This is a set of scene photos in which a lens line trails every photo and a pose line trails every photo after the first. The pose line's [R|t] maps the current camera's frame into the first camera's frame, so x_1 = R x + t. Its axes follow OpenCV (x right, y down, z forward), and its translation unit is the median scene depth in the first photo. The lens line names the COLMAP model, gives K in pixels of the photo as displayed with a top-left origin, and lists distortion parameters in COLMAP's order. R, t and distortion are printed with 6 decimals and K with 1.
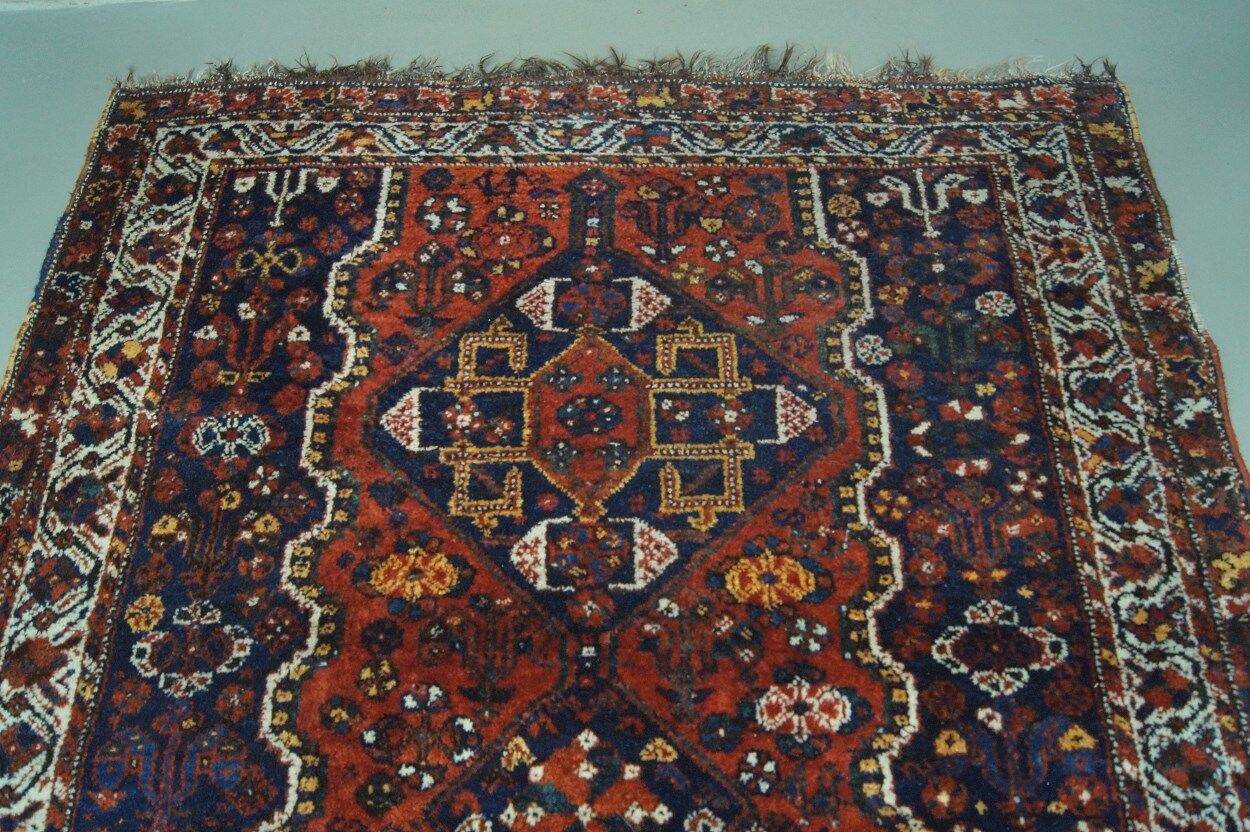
lens RADIAL K [[1008.6, 0, 630.3], [0, 1008.6, 409.1], [0, 0, 1]] dist [-0.083296, 0.017186]
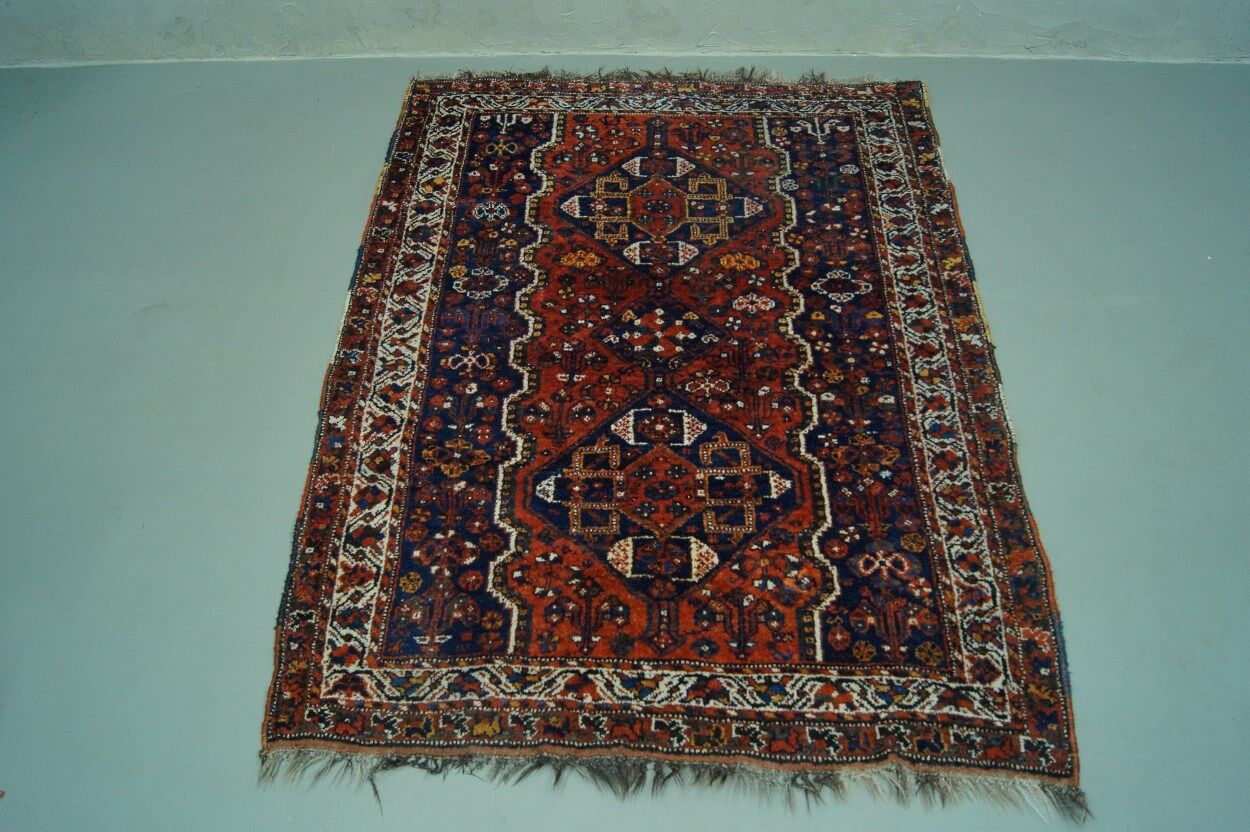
lens RADIAL K [[987.0, 0, 628.1], [0, 987.0, 416.4], [0, 0, 1]] dist [-0.080810, 0.016180]
pose [[0.999764, 0.019064, -0.010370, -0.079367], [-0.020404, 0.988493, -0.149883, 0.829622], [0.007394, 0.150059, 0.988649, -1.101001]]
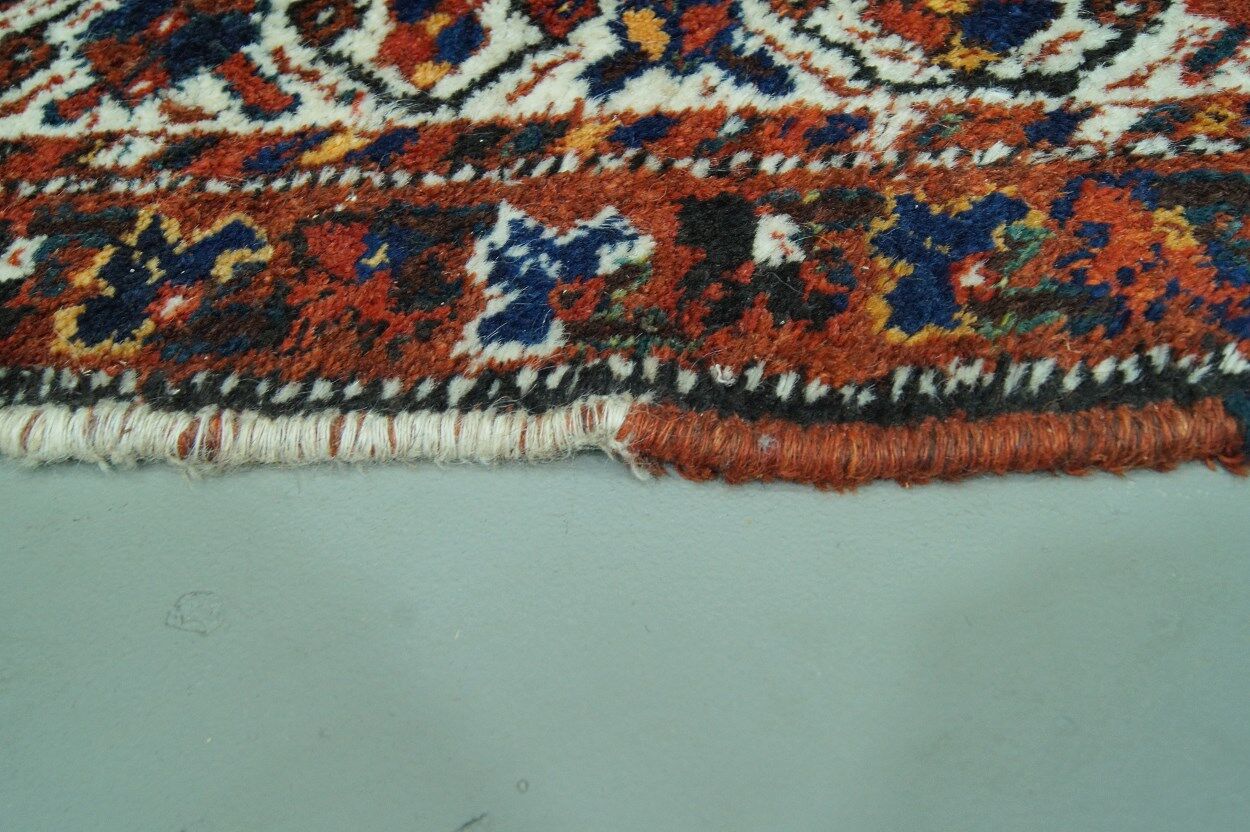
lens RADIAL K [[1307.2, 0, 649.2], [0, 1307.2, 415.4], [0, 0, 1]] dist [-0.071589, 0.012770]
pose [[0.040002, -0.786782, 0.615933, -0.865580], [0.899433, 0.296851, 0.320780, 0.356071], [-0.435224, 0.541159, 0.719533, 0.664567]]
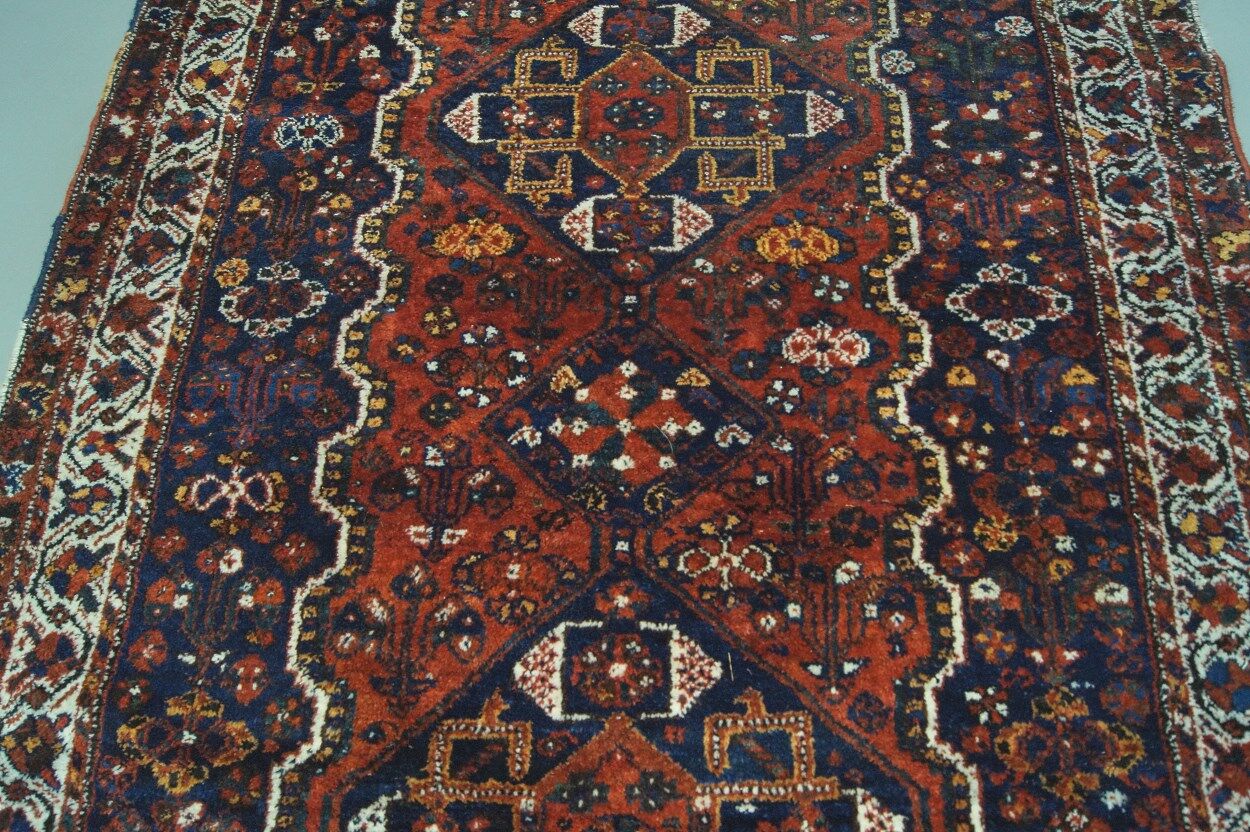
lens RADIAL K [[987.0, 0, 628.1], [0, 987.0, 416.4], [0, 0, 1]] dist [-0.080810, 0.016180]
pose [[0.998952, 0.015164, -0.043184, 0.004179], [-0.012679, 0.998279, 0.057255, 0.293121], [0.043977, -0.056647, 0.997425, -0.082187]]
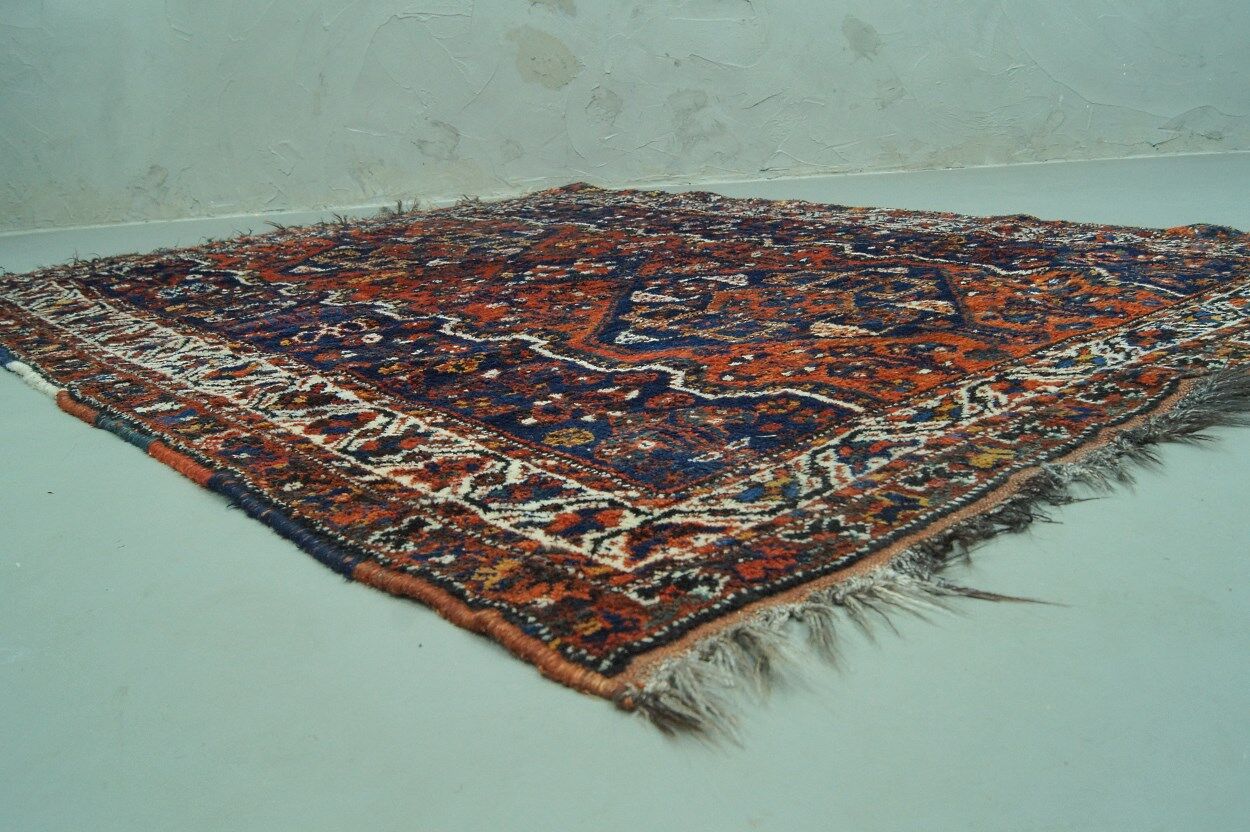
lens RADIAL K [[1133.7, 0, 628.6], [0, 1133.7, 417.3], [0, 0, 1]] dist [-0.066778, 0.004737]
pose [[0.772405, -0.220823, 0.595506, -0.925950], [0.581271, 0.623634, -0.522689, 1.319335], [-0.255956, 0.749879, 0.610056, 0.083250]]
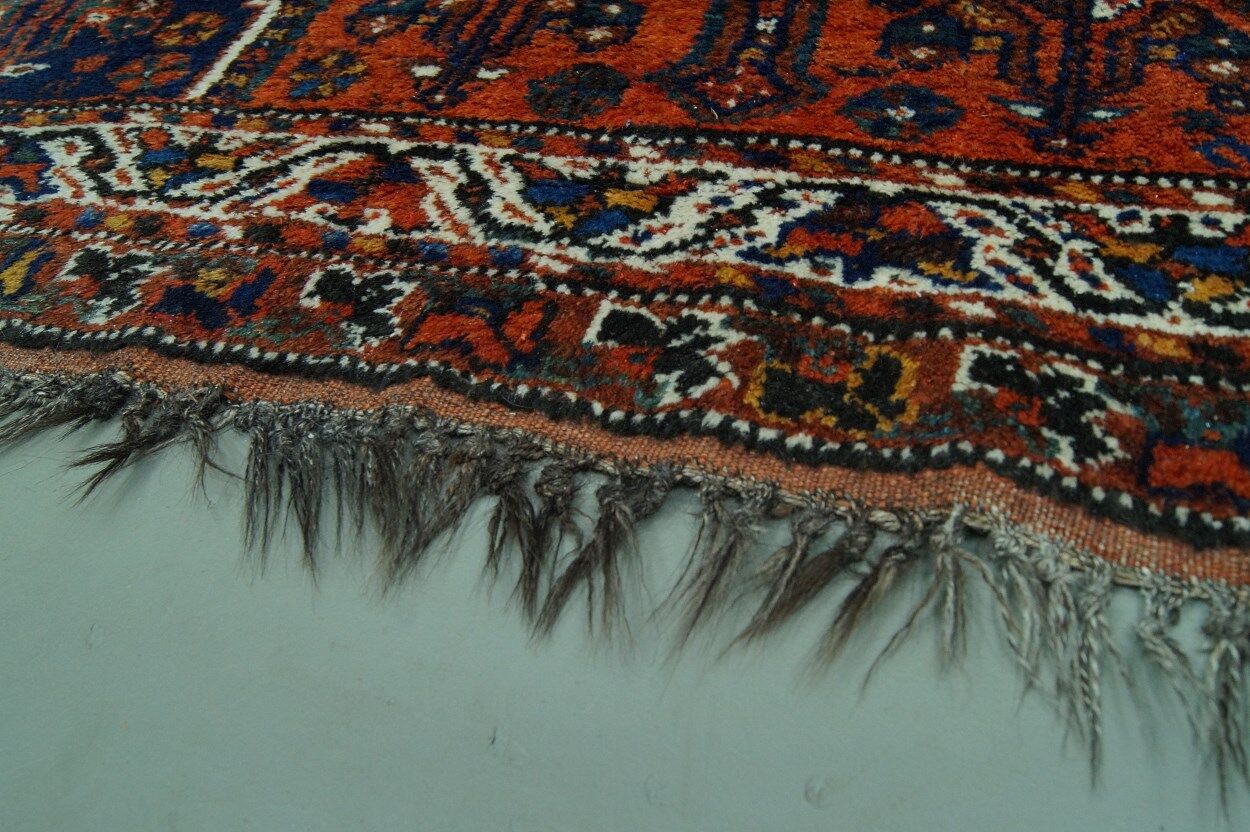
lens RADIAL K [[1307.2, 0, 649.2], [0, 1307.2, 415.4], [0, 0, 1]] dist [-0.071589, 0.012770]
pose [[0.951389, 0.130062, -0.279181, 0.100066], [-0.190760, 0.960502, -0.202600, 1.194476], [0.241803, 0.246008, 0.938622, 0.083222]]
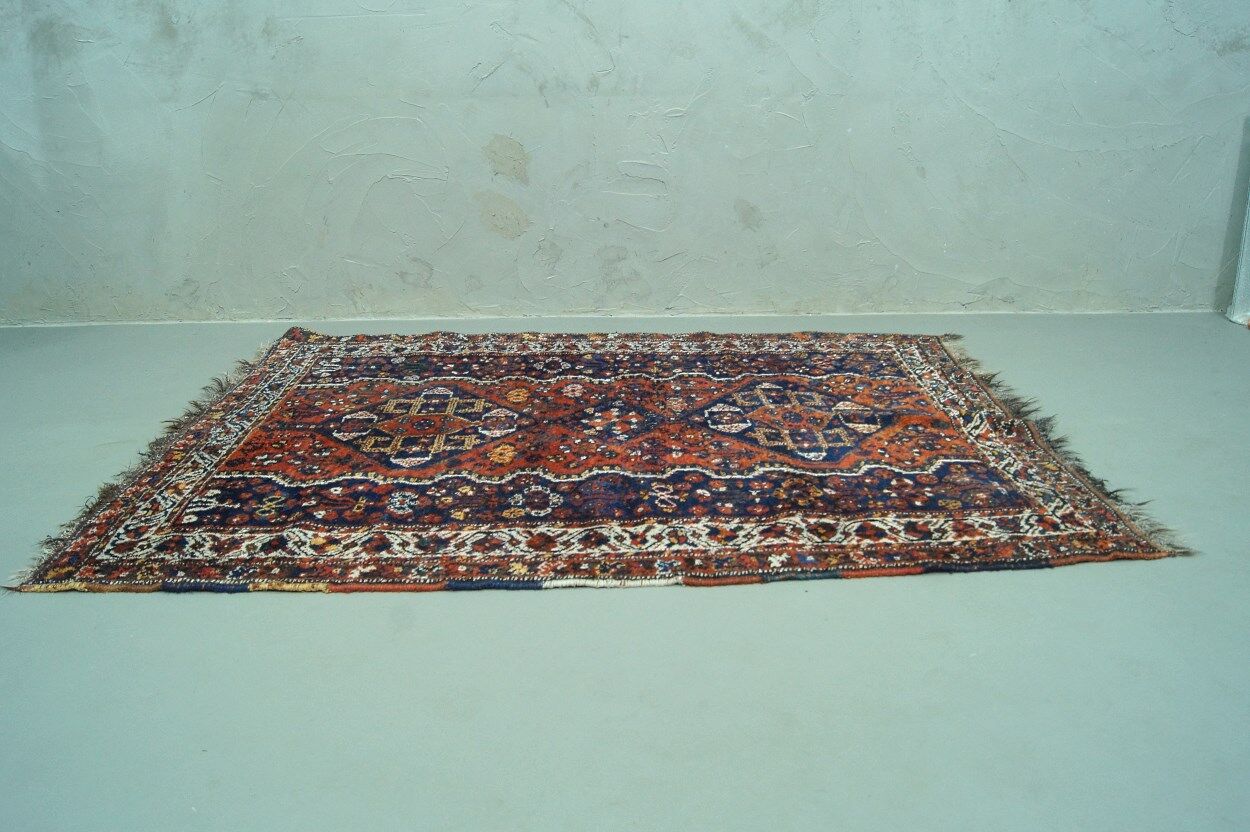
lens RADIAL K [[983.6, 0, 631.9], [0, 983.6, 417.5], [0, 0, 1]] dist [-0.087139, 0.002182]
pose [[-0.040606, -0.336992, 0.940632, -1.991740], [0.877594, 0.438036, 0.194816, -0.017608], [-0.477682, 0.833403, 0.277955, 0.282912]]
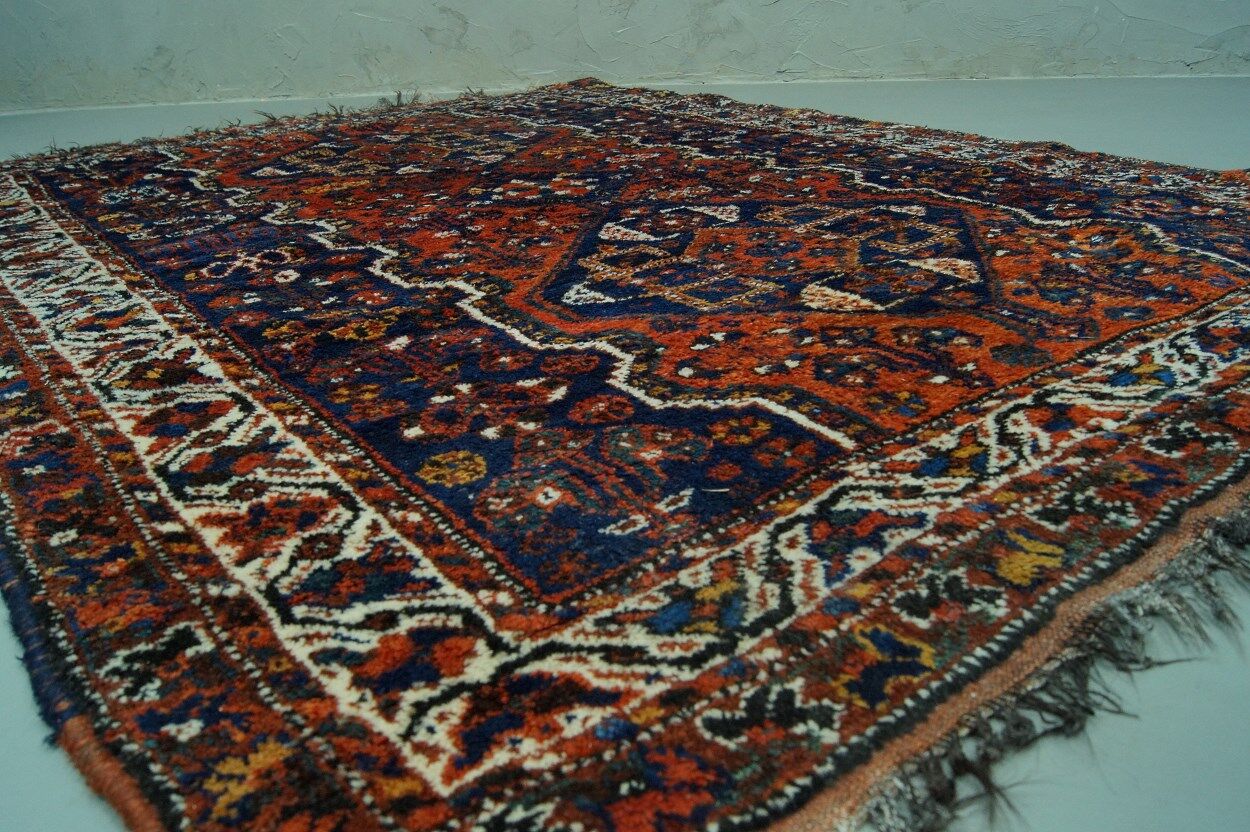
lens RADIAL K [[1008.6, 0, 630.3], [0, 1008.6, 409.1], [0, 0, 1]] dist [-0.083296, 0.017186]
pose [[0.798404, -0.257846, 0.544120, -0.680998], [0.538379, 0.710365, -0.453354, 1.146300], [-0.269628, 0.654902, 0.705977, 0.177519]]
